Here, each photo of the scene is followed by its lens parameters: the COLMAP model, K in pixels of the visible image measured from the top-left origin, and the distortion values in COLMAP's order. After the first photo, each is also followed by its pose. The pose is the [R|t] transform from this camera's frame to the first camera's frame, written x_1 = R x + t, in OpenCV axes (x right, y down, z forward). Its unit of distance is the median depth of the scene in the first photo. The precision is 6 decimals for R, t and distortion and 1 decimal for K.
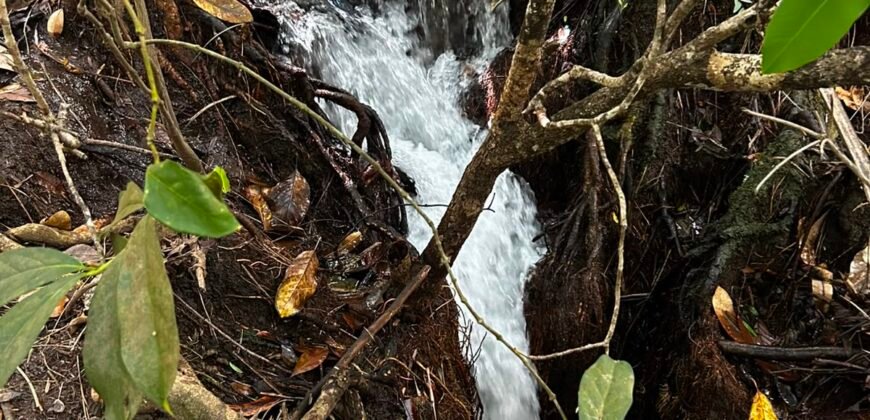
lens RADIAL K [[679.1, 0, 462.1], [0, 679.1, 191.5], [0, 0, 1]] dist [0.000845, -0.069308]
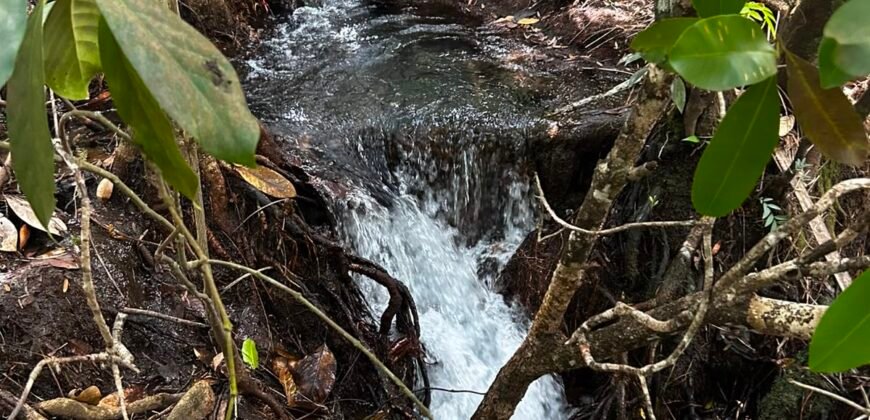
lens RADIAL K [[679.1, 0, 462.1], [0, 679.1, 191.5], [0, 0, 1]] dist [0.000845, -0.069308]
pose [[0.998399, 0.055408, -0.011348, -0.044880], [-0.056489, 0.986774, -0.151939, -0.119078], [0.002779, 0.152337, 0.988325, -0.027254]]
